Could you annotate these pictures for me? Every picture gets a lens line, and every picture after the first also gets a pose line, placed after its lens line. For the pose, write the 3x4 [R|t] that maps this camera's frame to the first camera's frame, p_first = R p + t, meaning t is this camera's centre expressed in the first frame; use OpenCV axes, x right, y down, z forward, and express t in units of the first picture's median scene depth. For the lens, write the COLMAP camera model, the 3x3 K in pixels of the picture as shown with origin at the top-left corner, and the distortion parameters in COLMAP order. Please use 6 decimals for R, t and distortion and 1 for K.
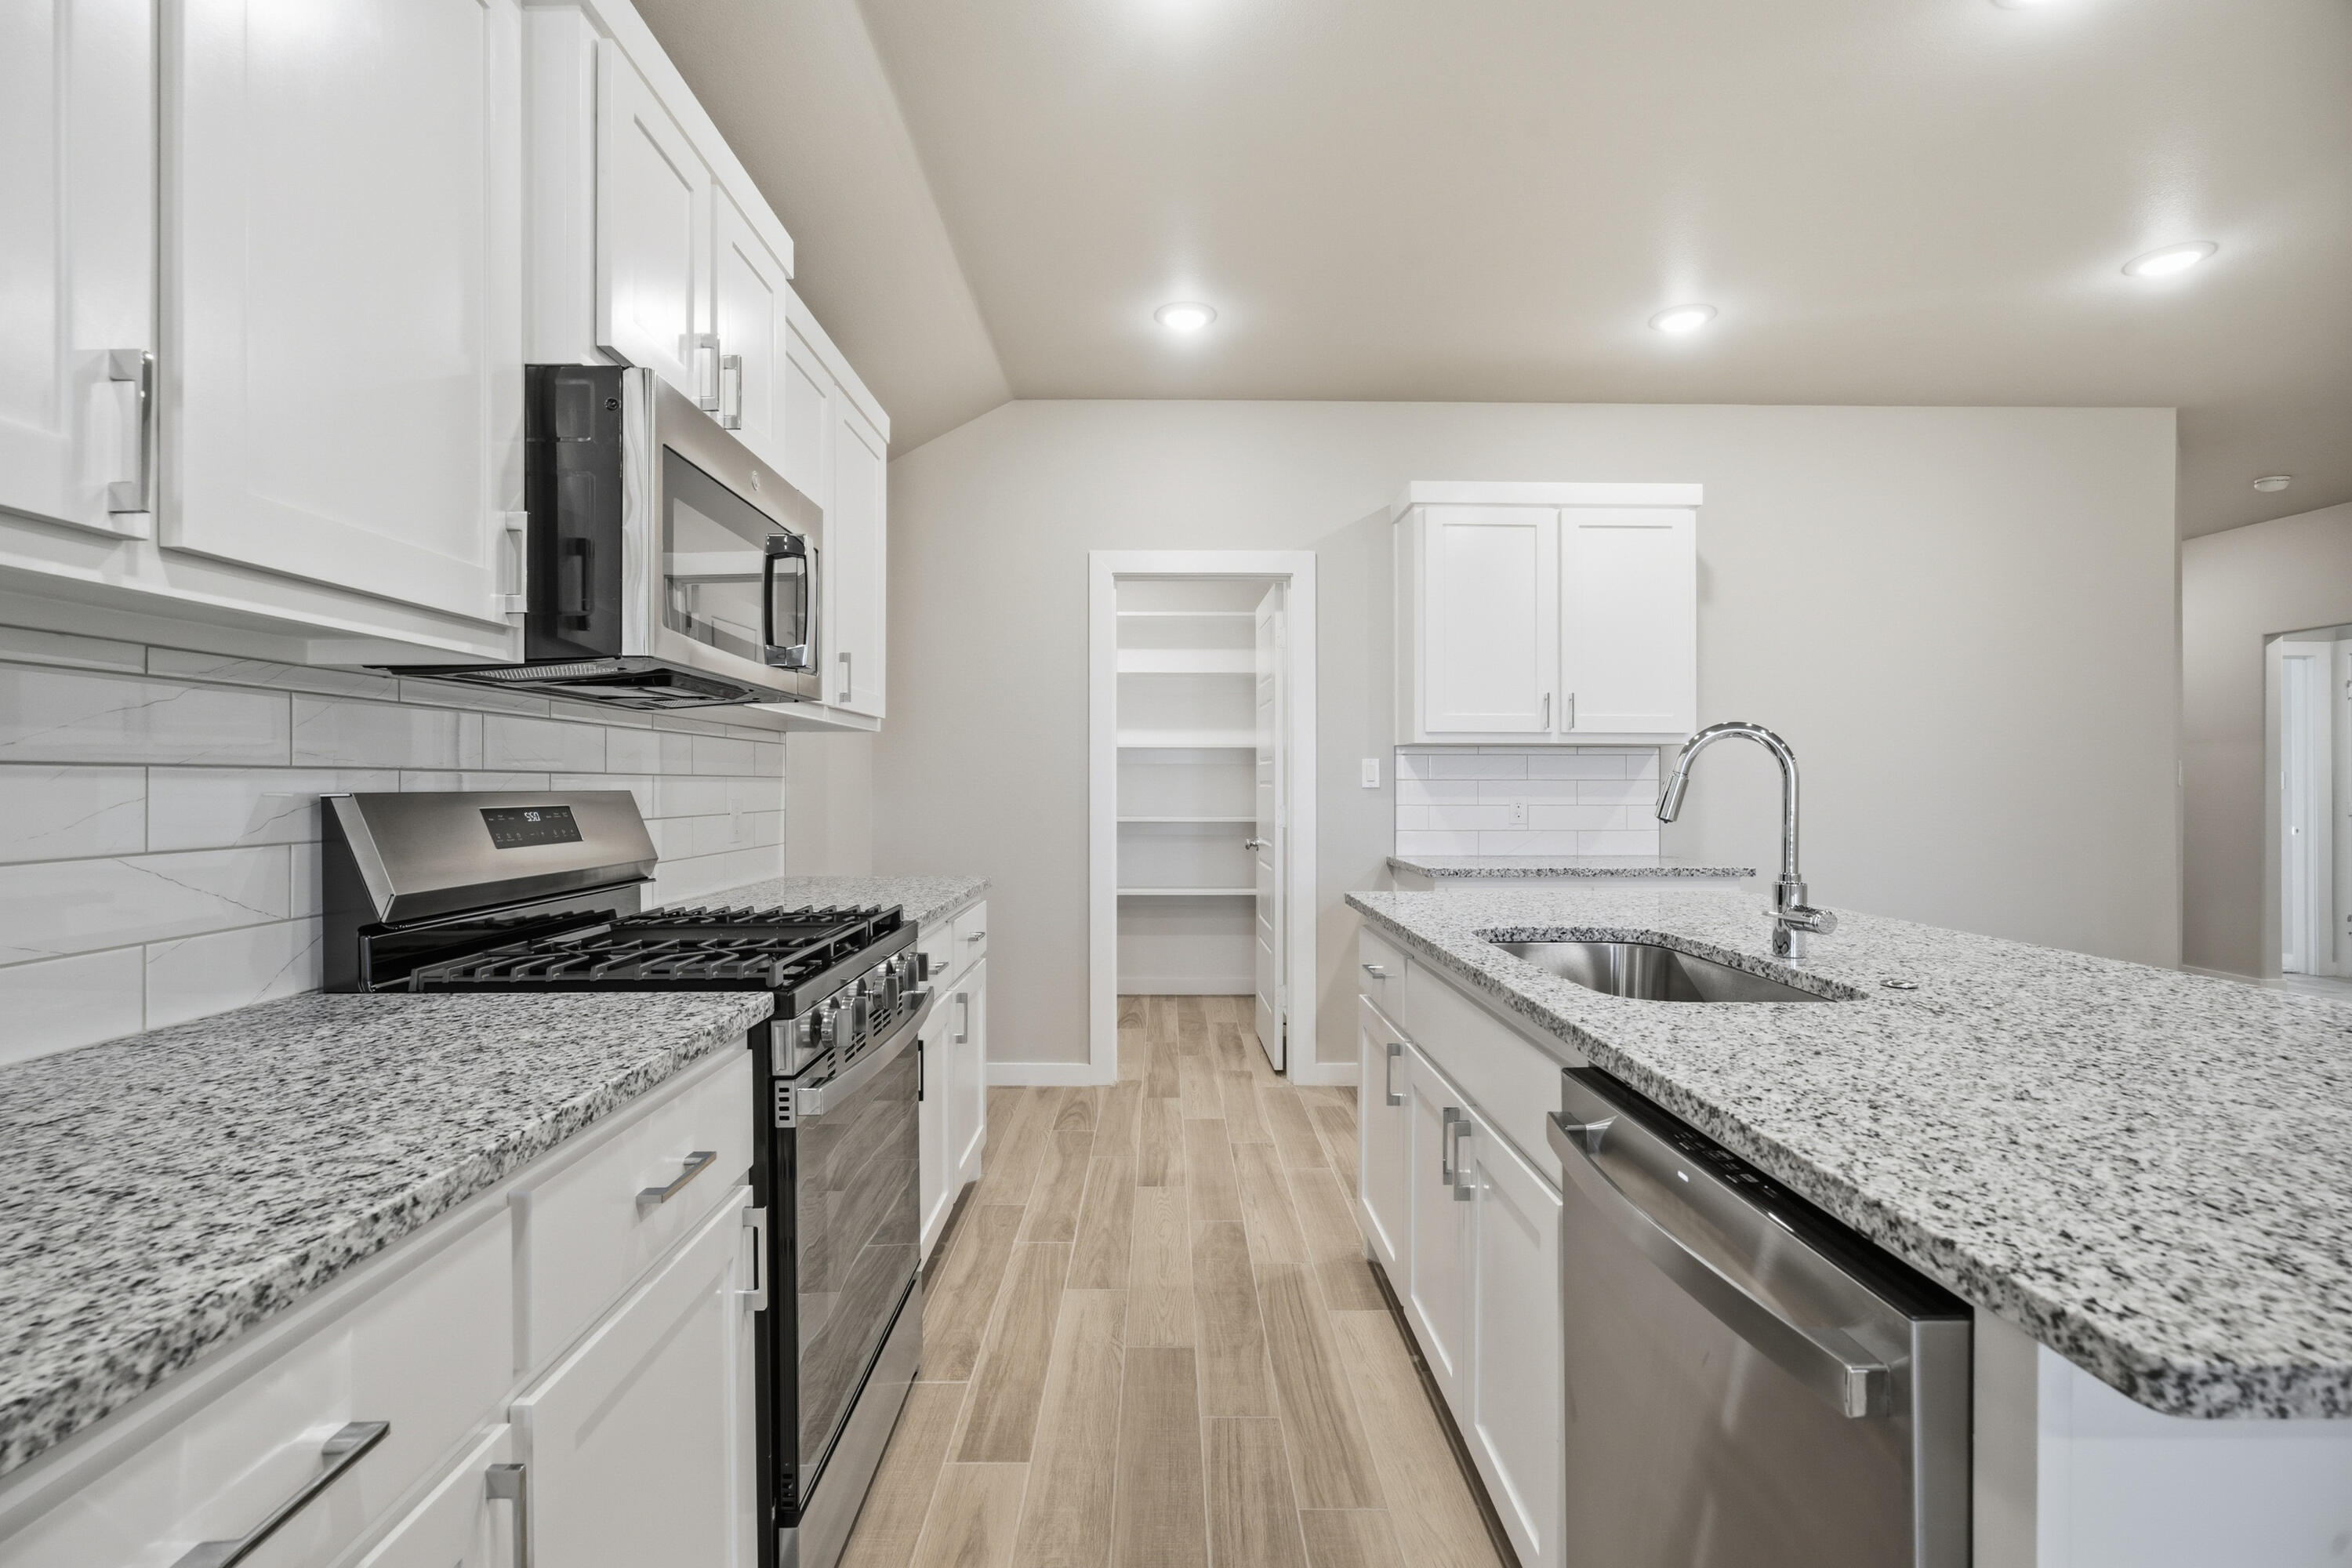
lens RADIAL K [[1082.8, 0, 1176.0], [0, 1082.8, 784.0], [0, 0, 1]] dist [0.000685, 0.000487]
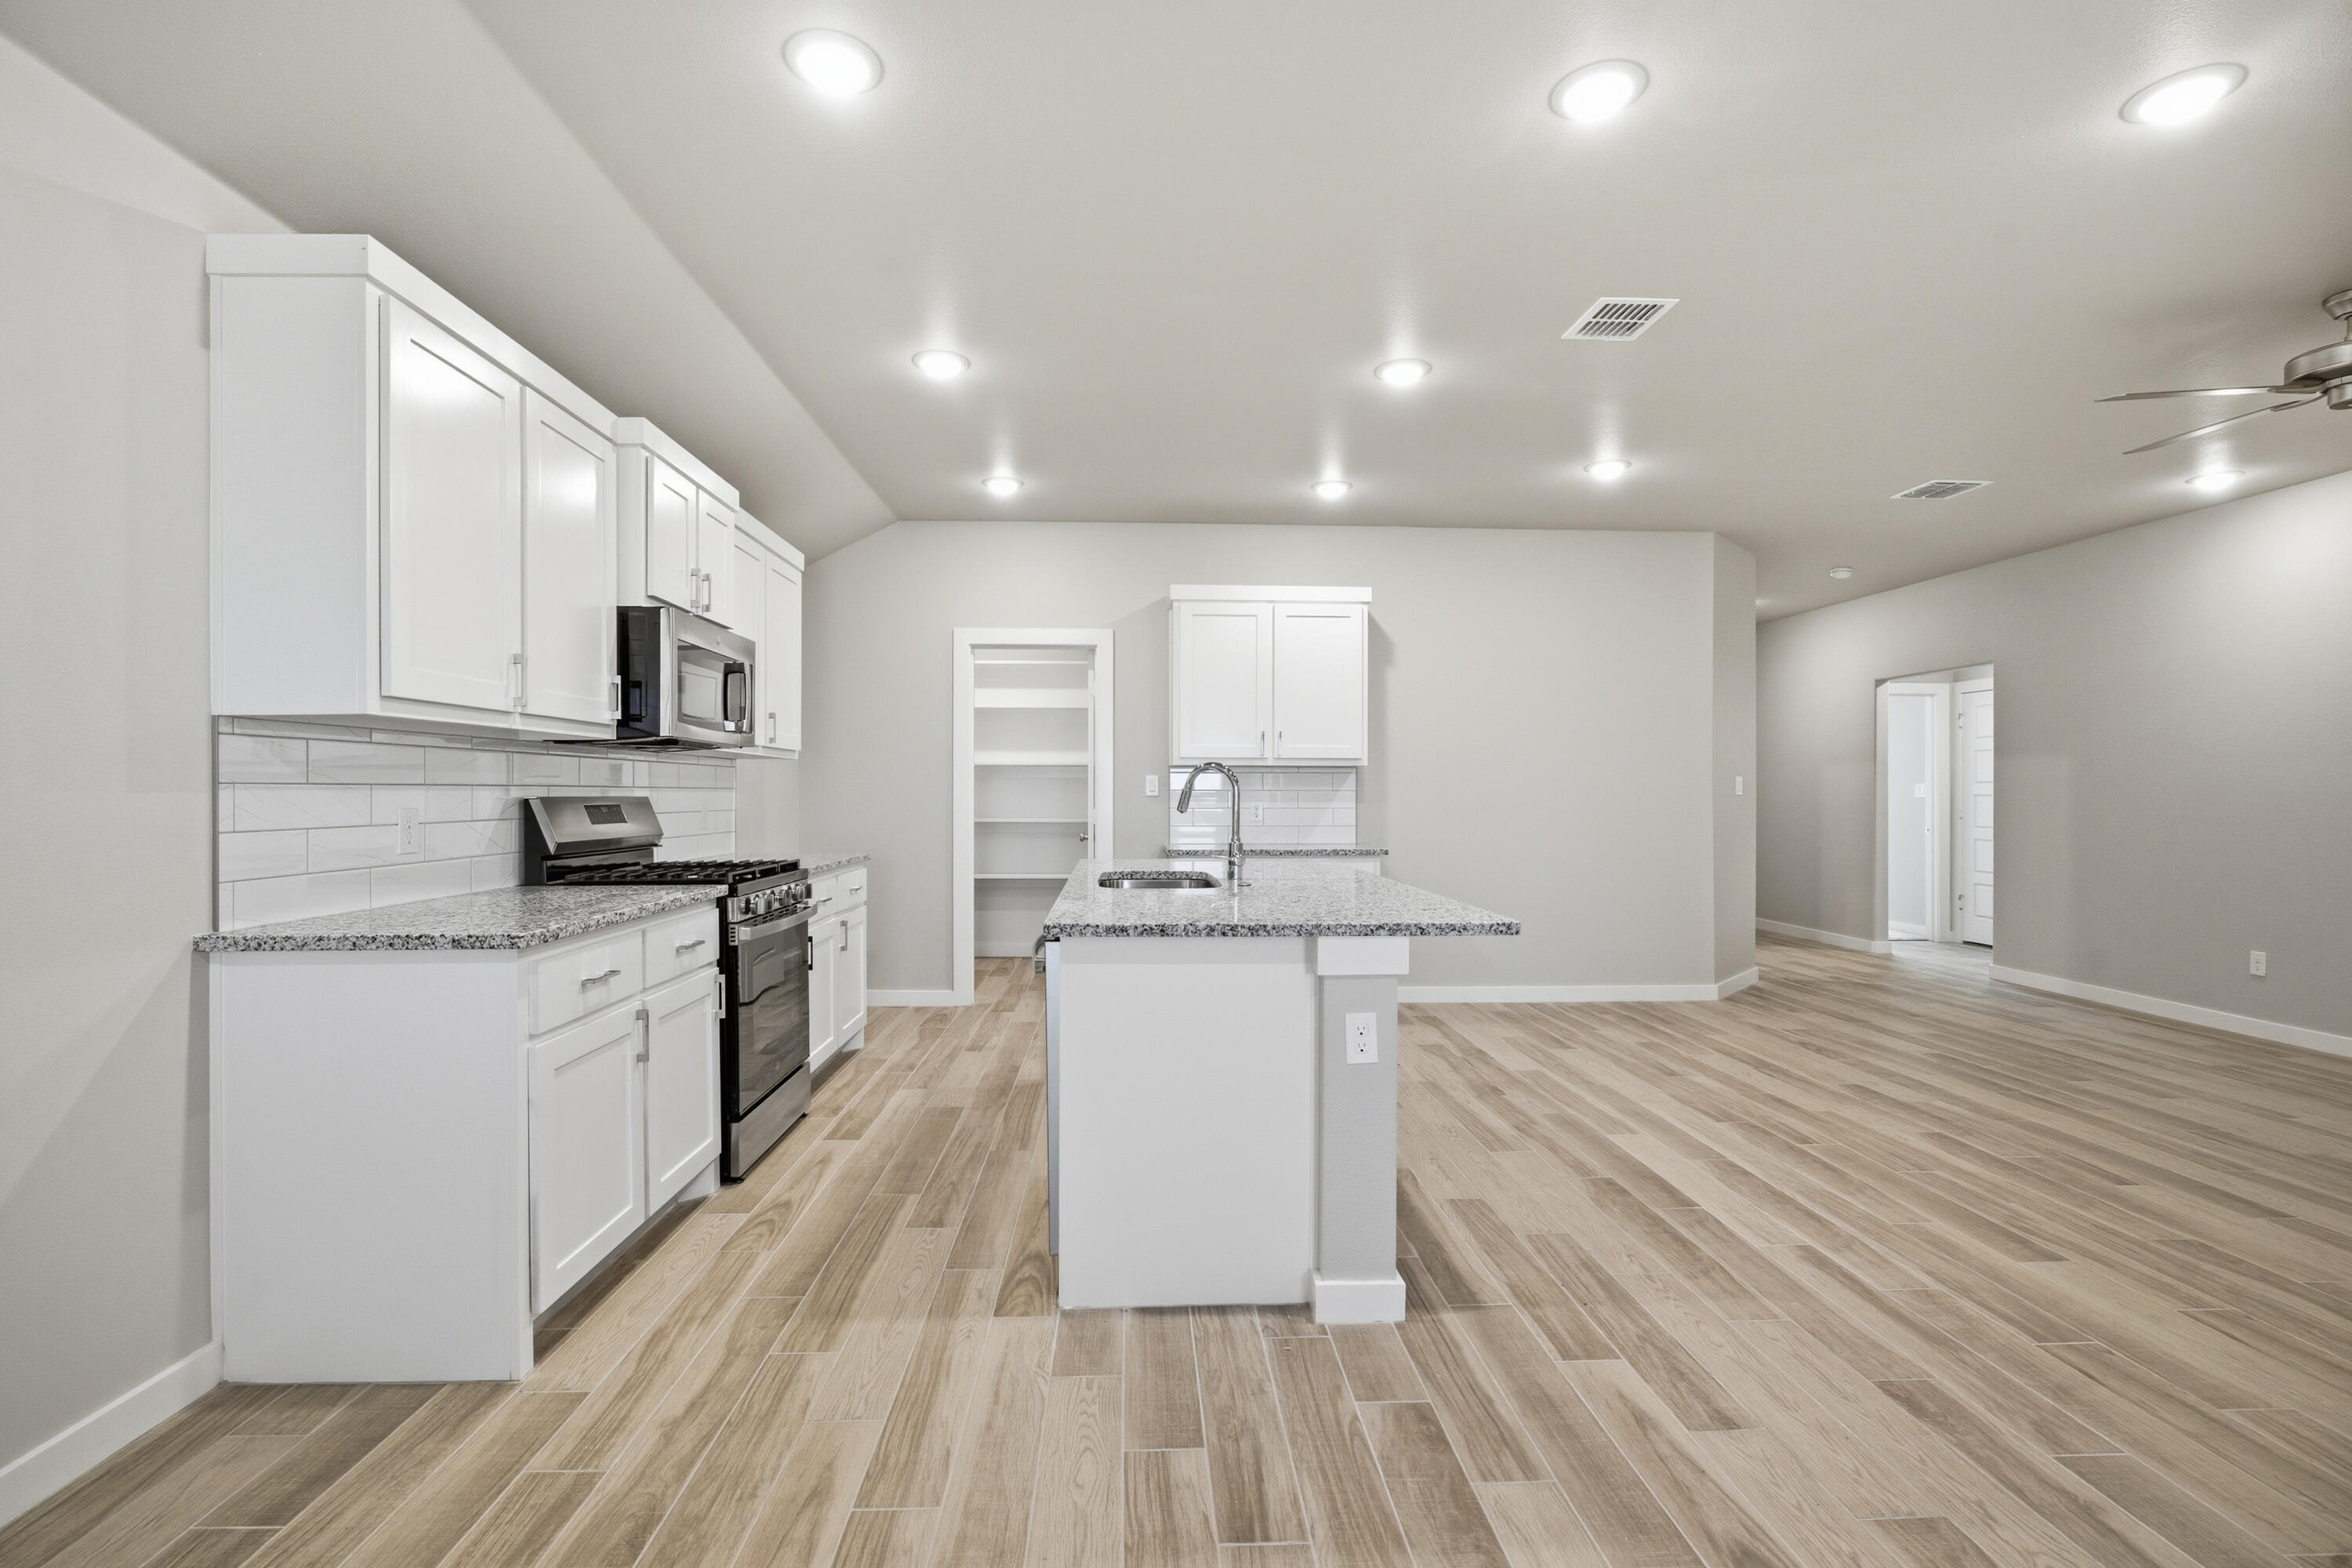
lens RADIAL K [[1093.7, 0, 1167.2], [0, 1093.7, 793.4], [0, 0, 1]] dist [0.008293, -0.000209]
pose [[0.999630, -0.000207, 0.027183, 0.328855], [0.000206, 1.000000, 0.000049, 0.000579], [-0.027183, -0.000043, 0.999630, -0.892652]]
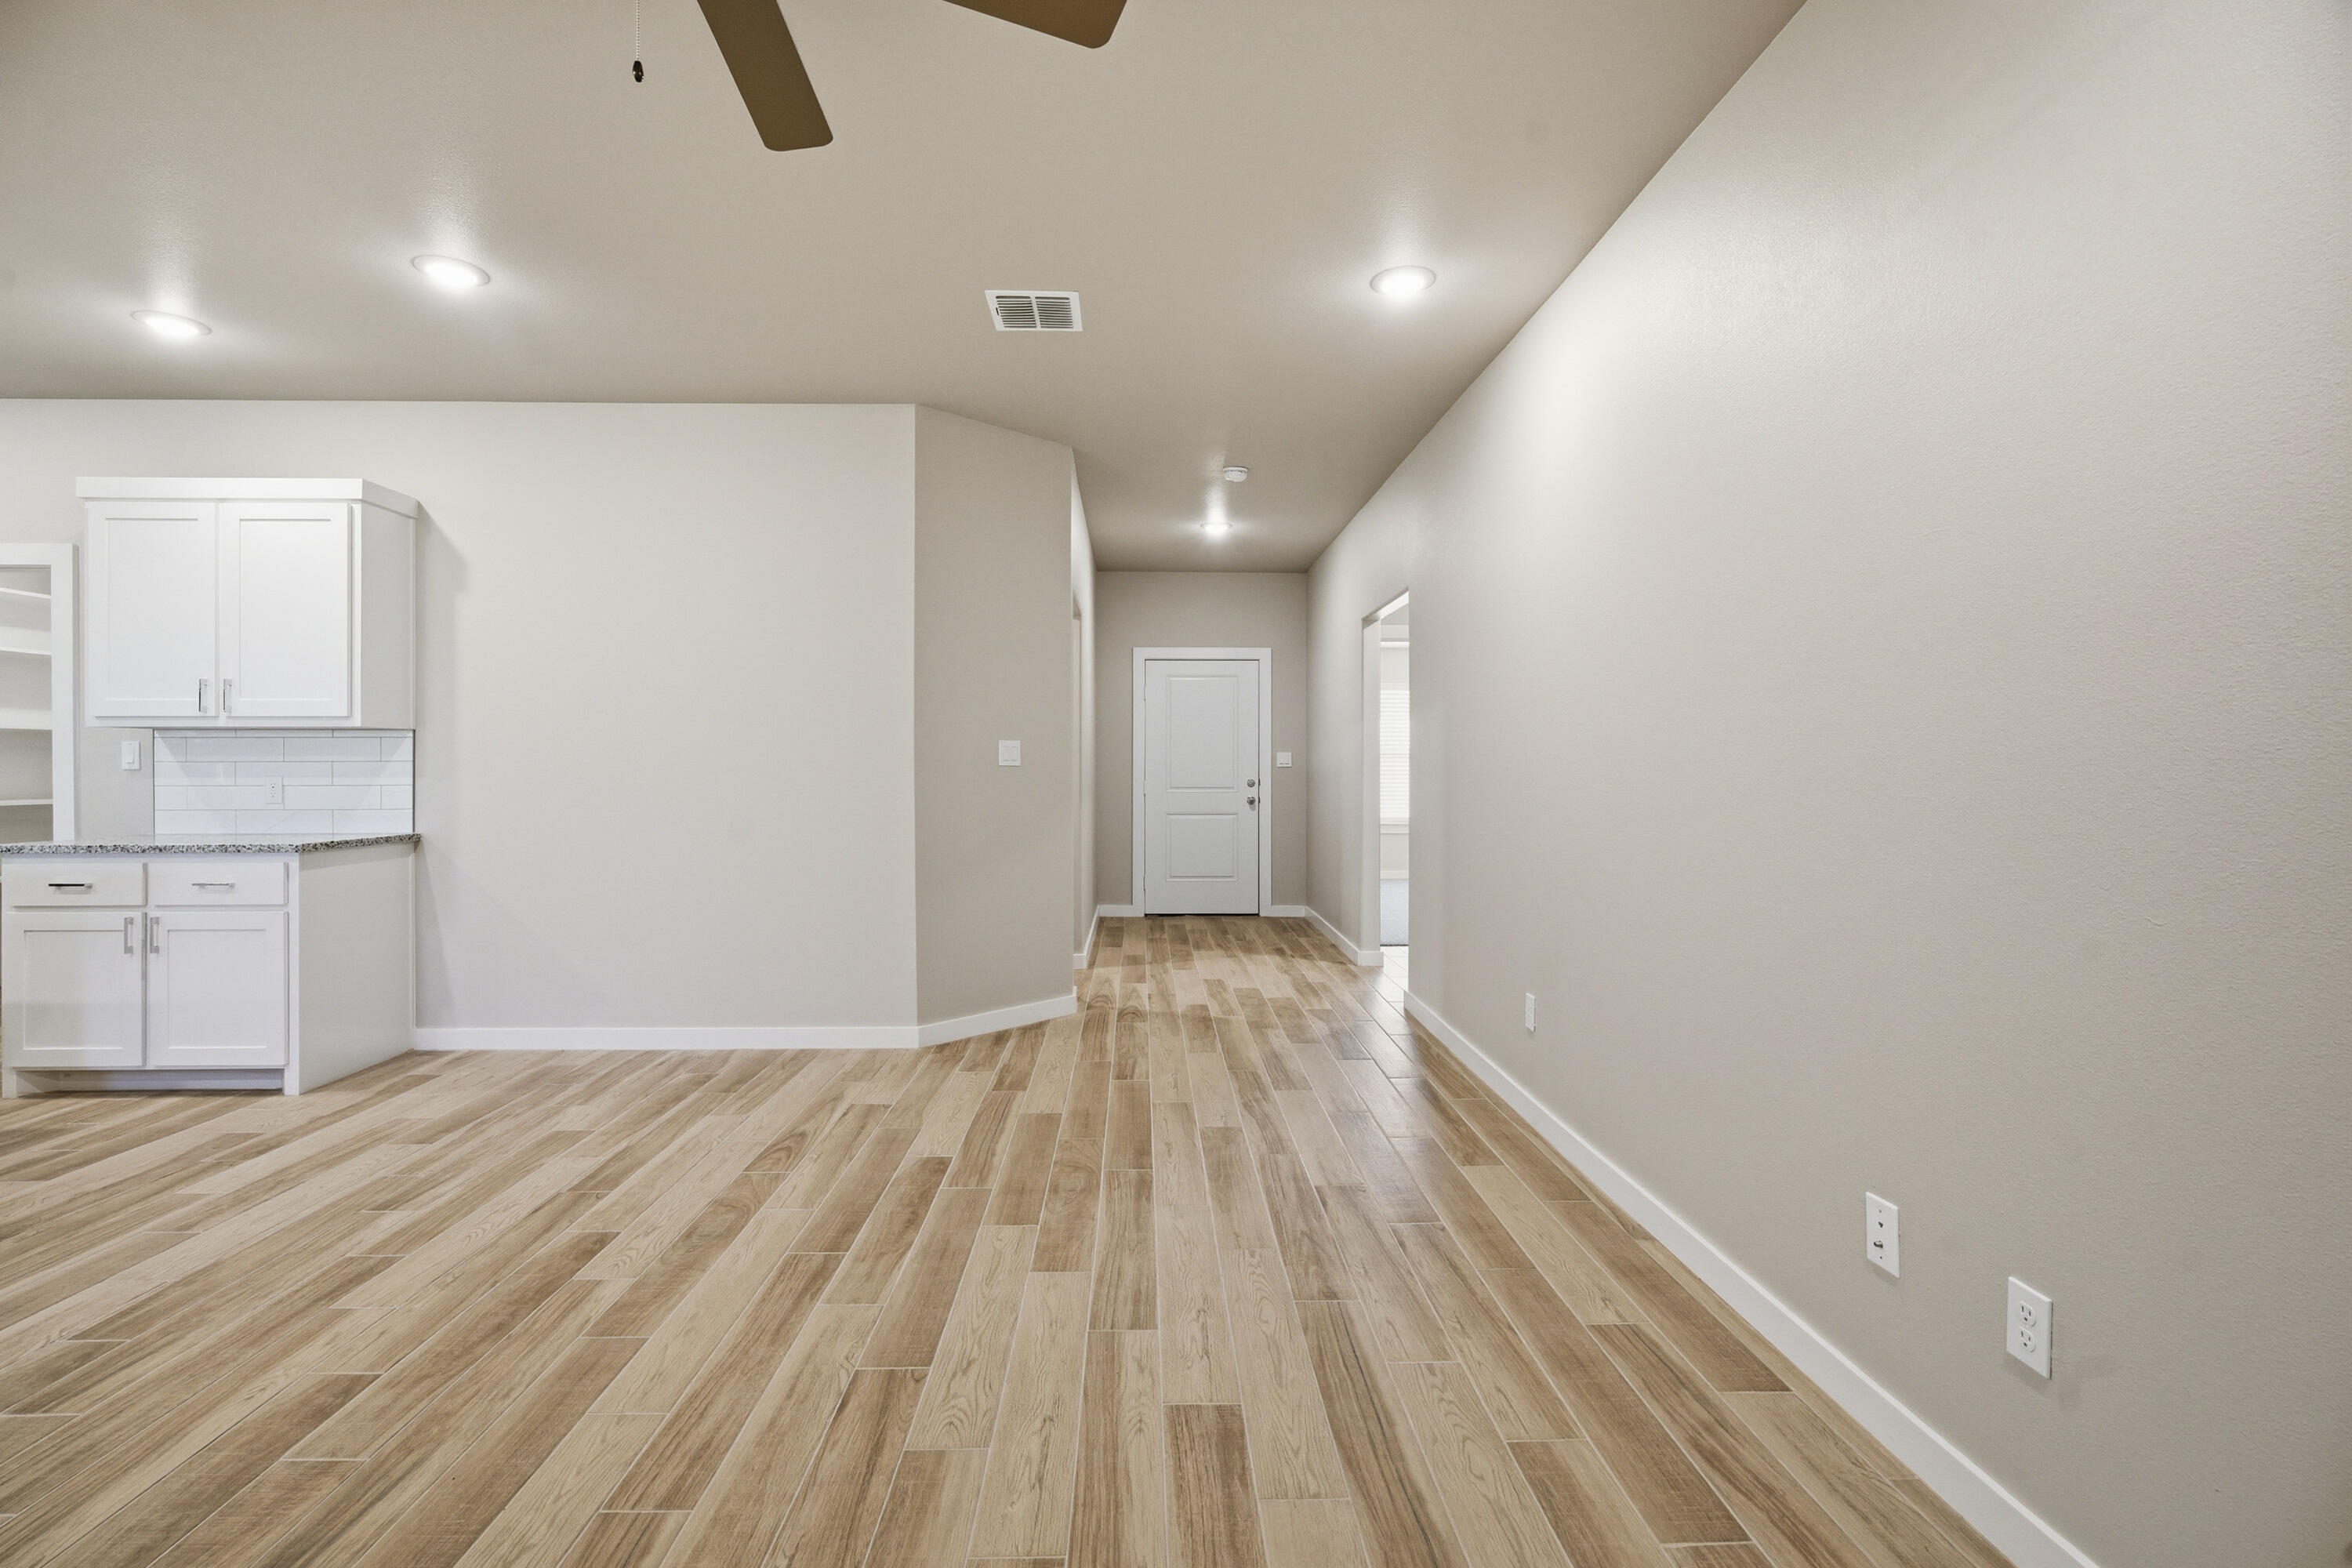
lens RADIAL K [[1053.0, 0, 1164.9], [0, 1053.0, 779.0], [0, 0, 1]] dist [-0.004480, 0.000183]
pose [[0.999988, -0.003678, 0.003091, 2.417215], [0.003642, 0.999928, 0.011454, 0.009857], [-0.003133, -0.011442, 0.999930, -0.045843]]
